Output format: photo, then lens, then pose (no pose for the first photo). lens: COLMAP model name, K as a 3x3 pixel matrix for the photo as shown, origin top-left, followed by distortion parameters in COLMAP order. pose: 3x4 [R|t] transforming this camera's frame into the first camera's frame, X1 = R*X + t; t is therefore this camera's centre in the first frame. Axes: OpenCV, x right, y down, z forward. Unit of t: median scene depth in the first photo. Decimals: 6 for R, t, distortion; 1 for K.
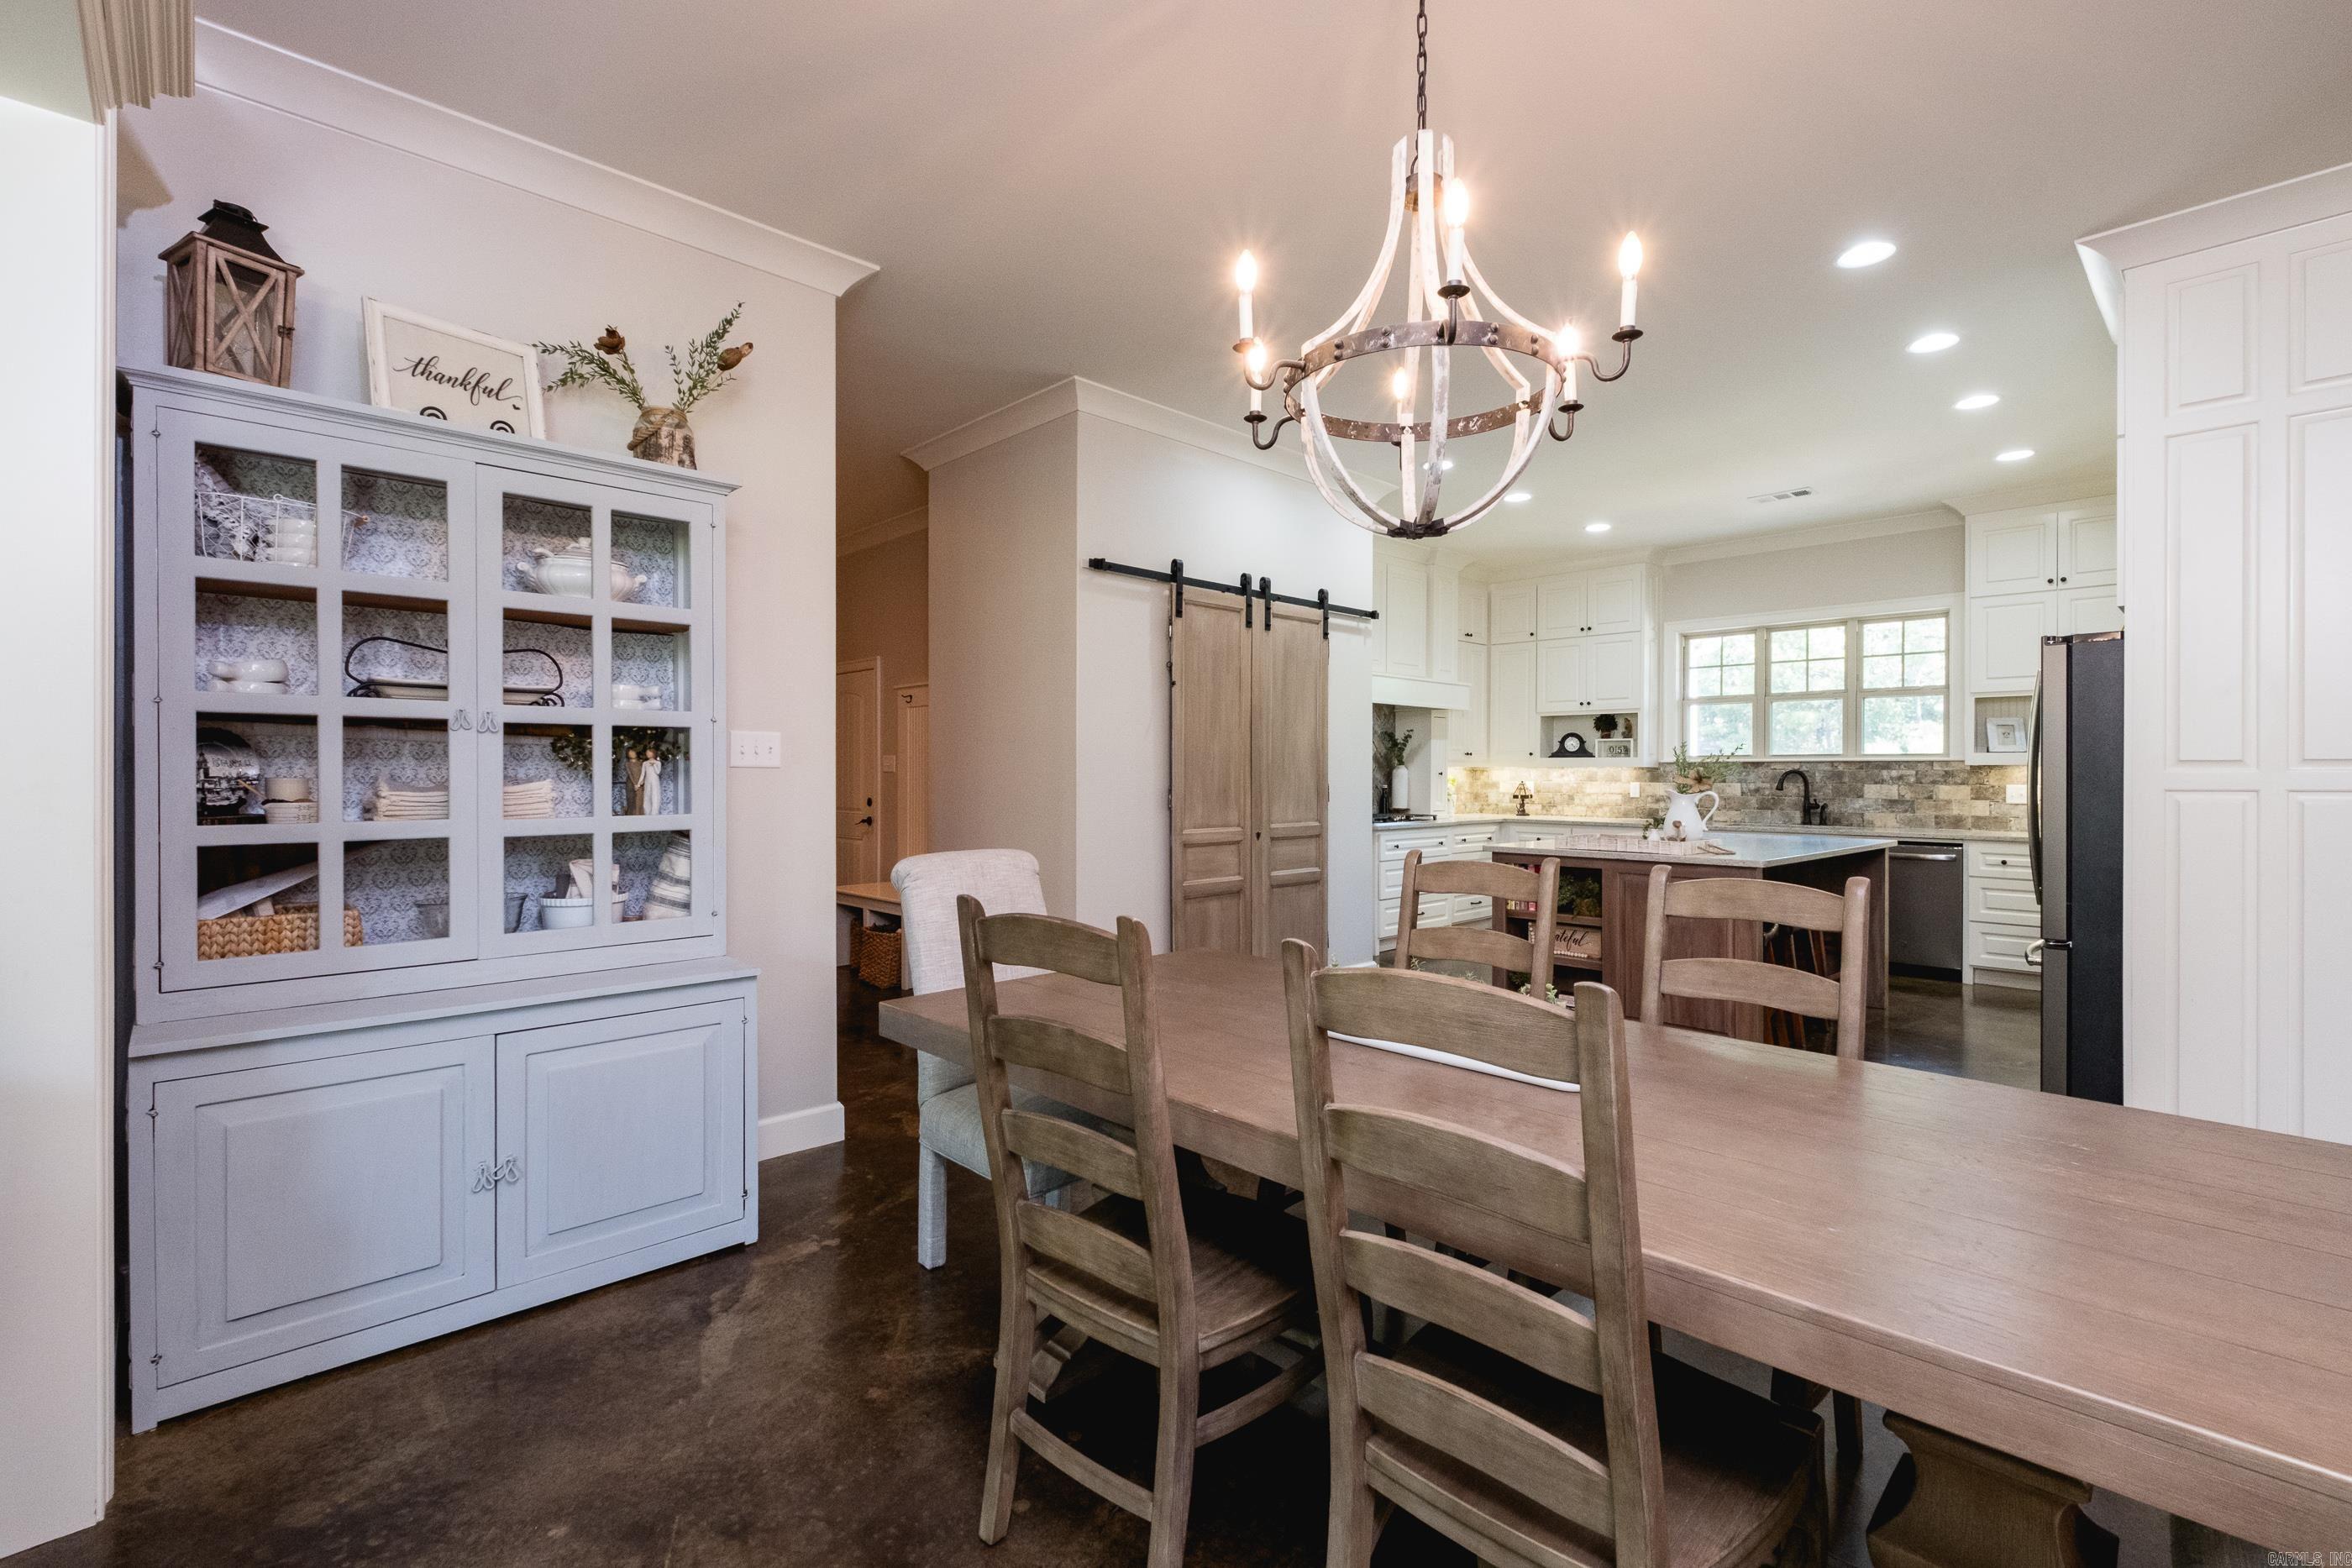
lens RADIAL K [[1047.5, 0, 1182.6], [0, 1047.5, 771.8], [0, 0, 1]] dist [-0.001098, -0.000719]
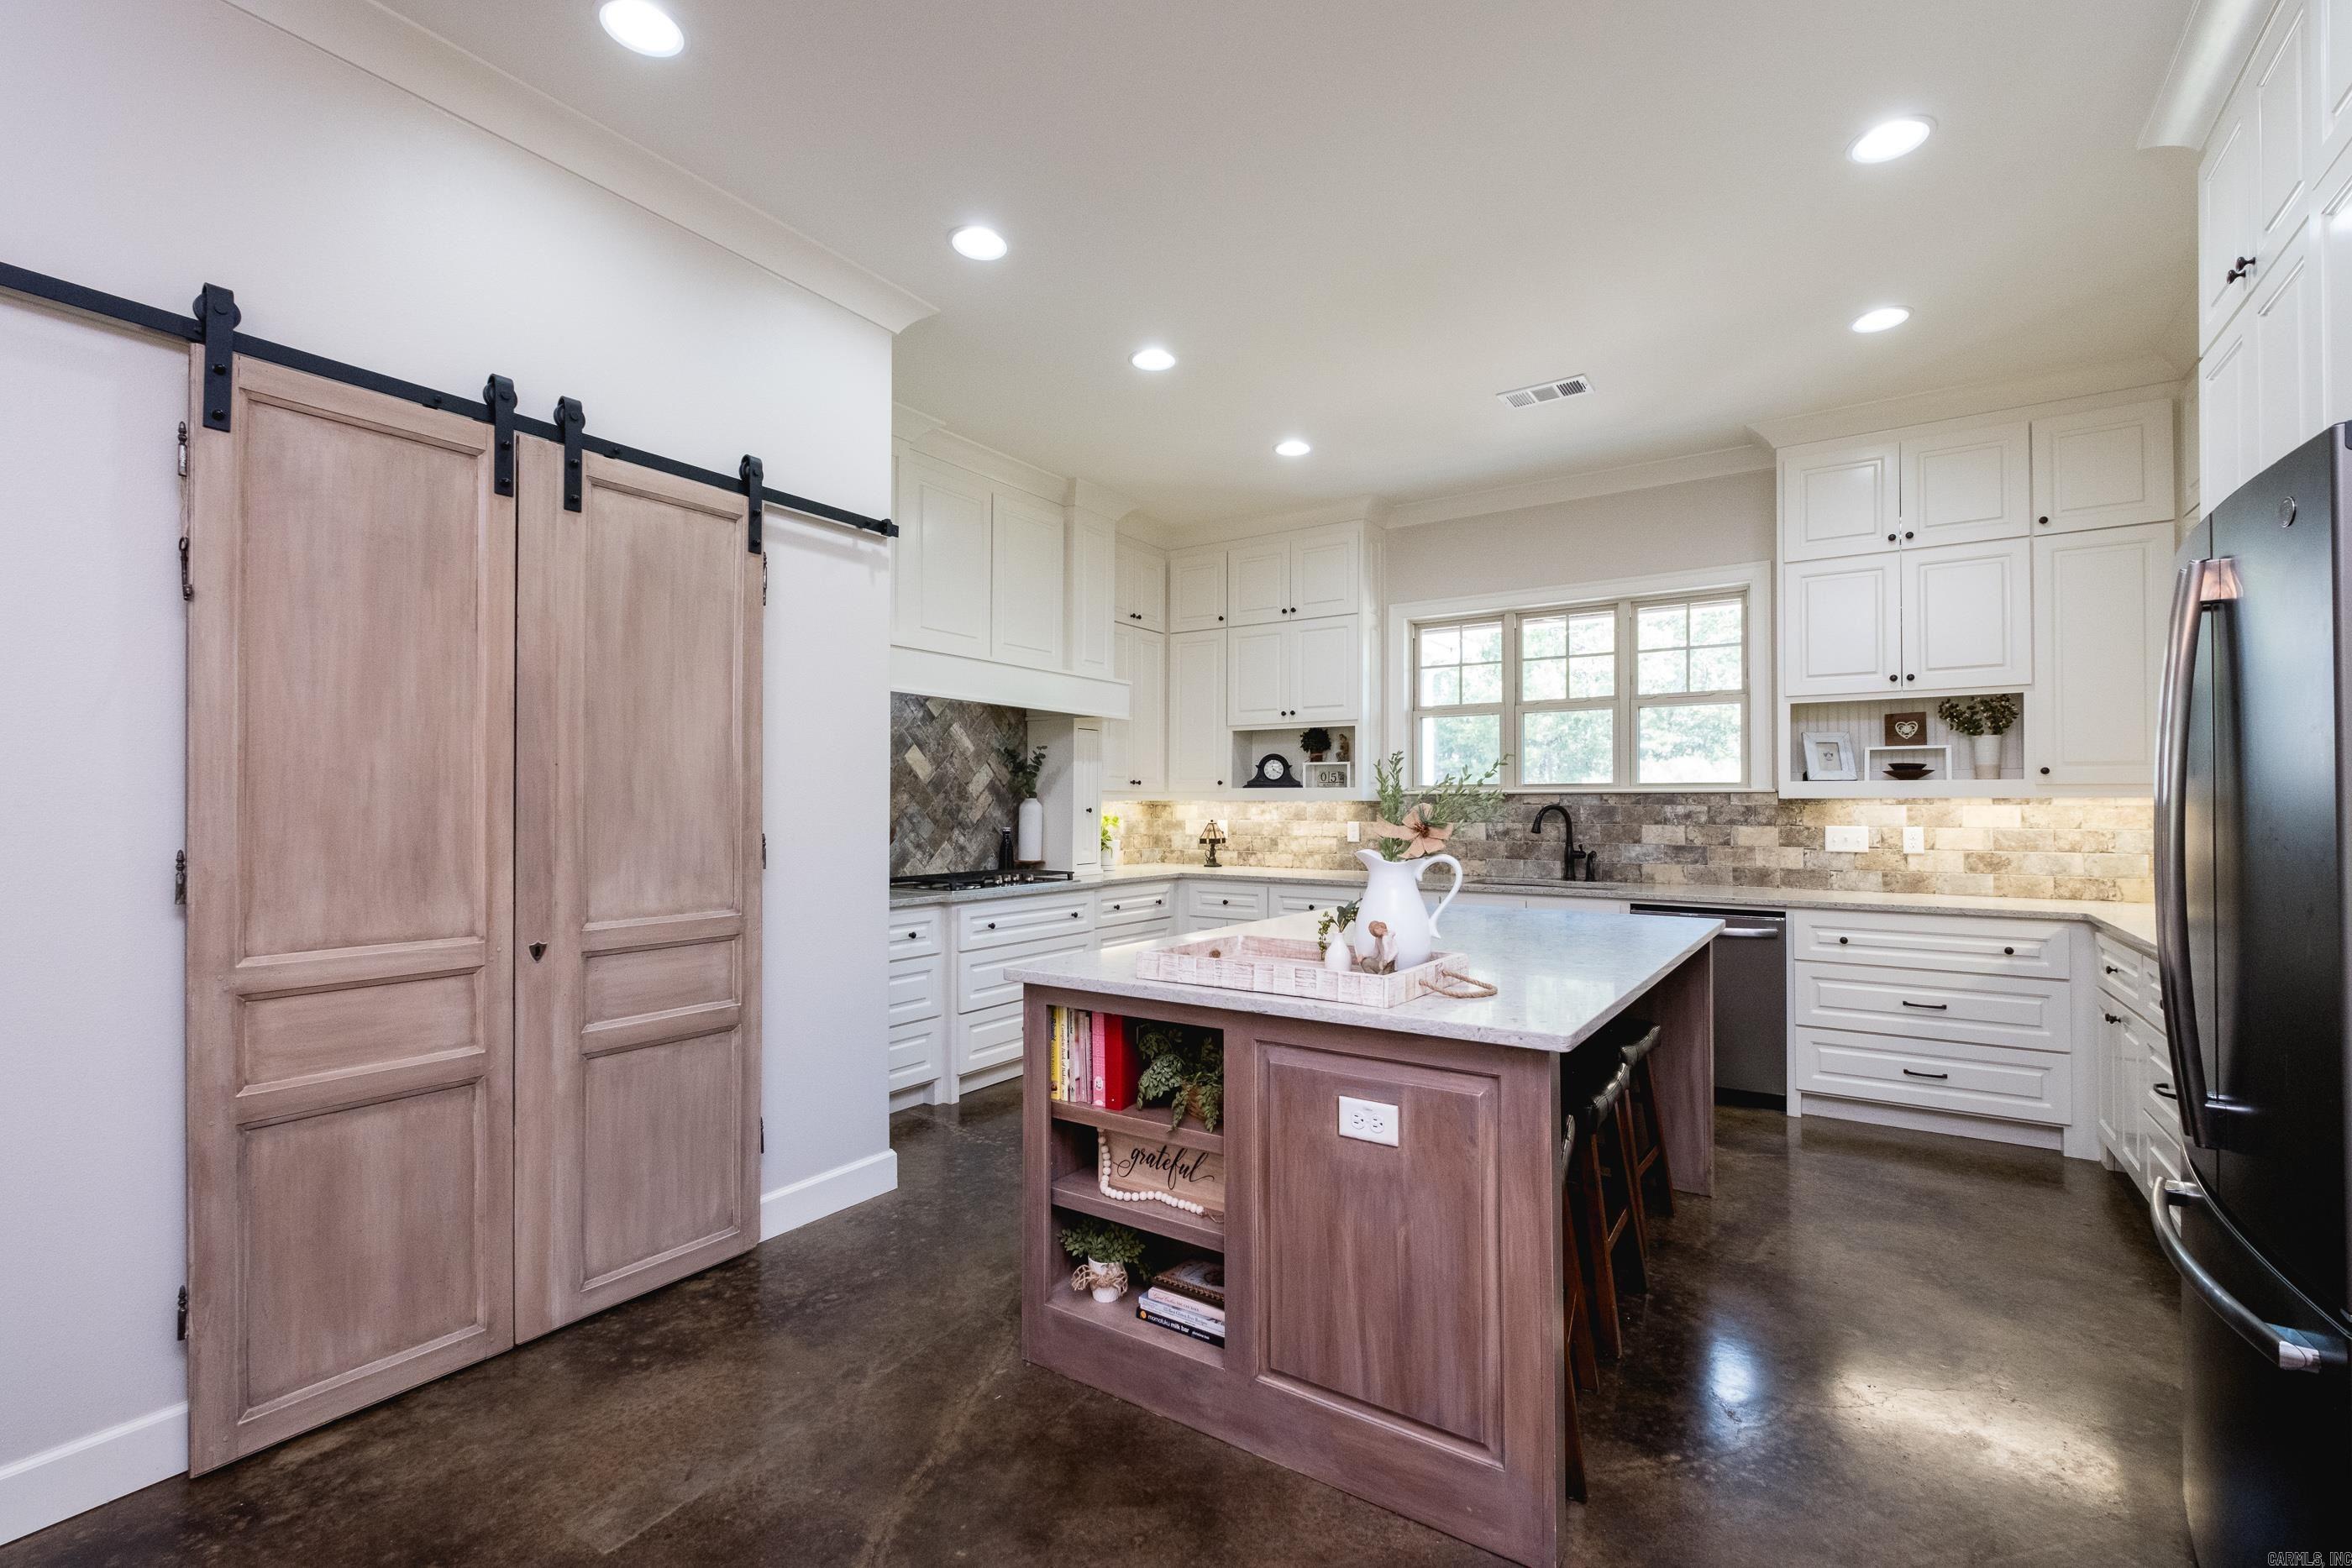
lens RADIAL K [[1006.4, 0, 1184.5], [0, 1006.4, 789.4], [0, 0, 1]] dist [-0.002419, -0.000864]
pose [[0.978122, 0.002511, 0.208018, 0.212897], [0.000498, 0.999896, -0.014414, -0.002977], [-0.208033, 0.014202, 0.978019, 0.419789]]
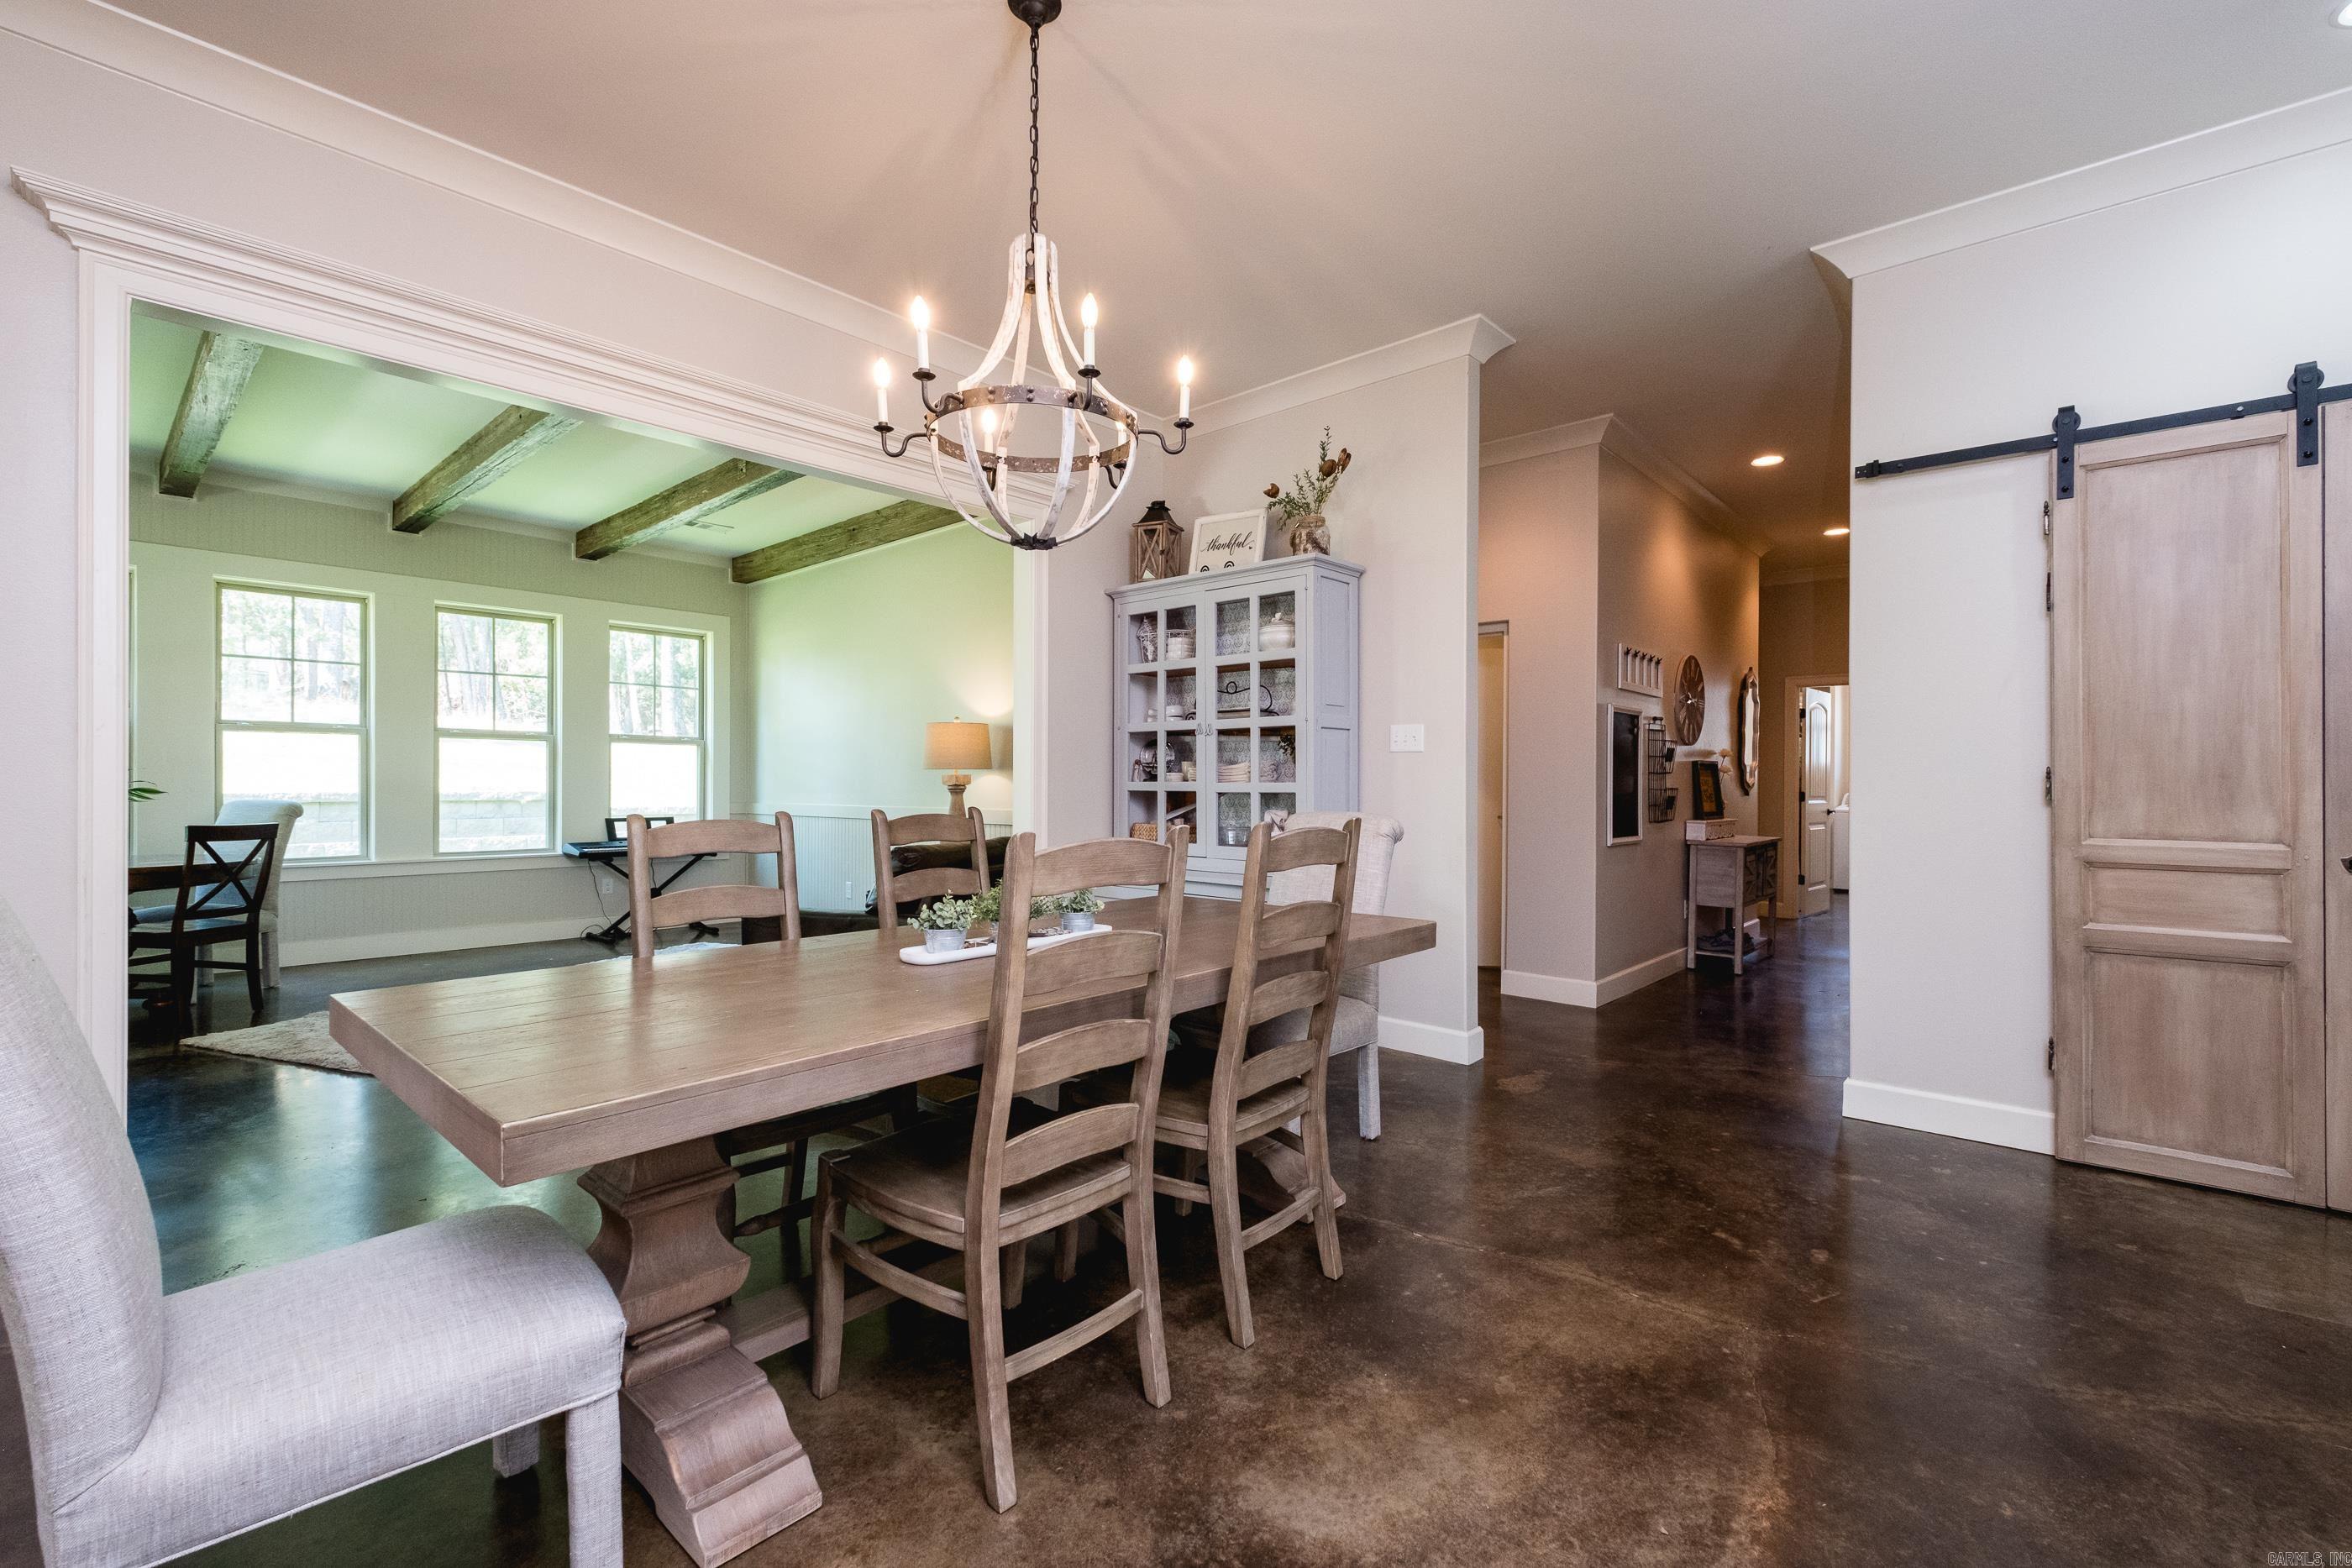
lens RADIAL K [[1006.4, 0, 1184.5], [0, 1006.4, 789.4], [0, 0, 1]] dist [-0.002419, -0.000864]
pose [[0.064531, 0.007671, -0.997886, 0.430738], [-0.001023, 0.999970, 0.007621, 0.017565], [0.997915, 0.000529, 0.064537, 0.331578]]
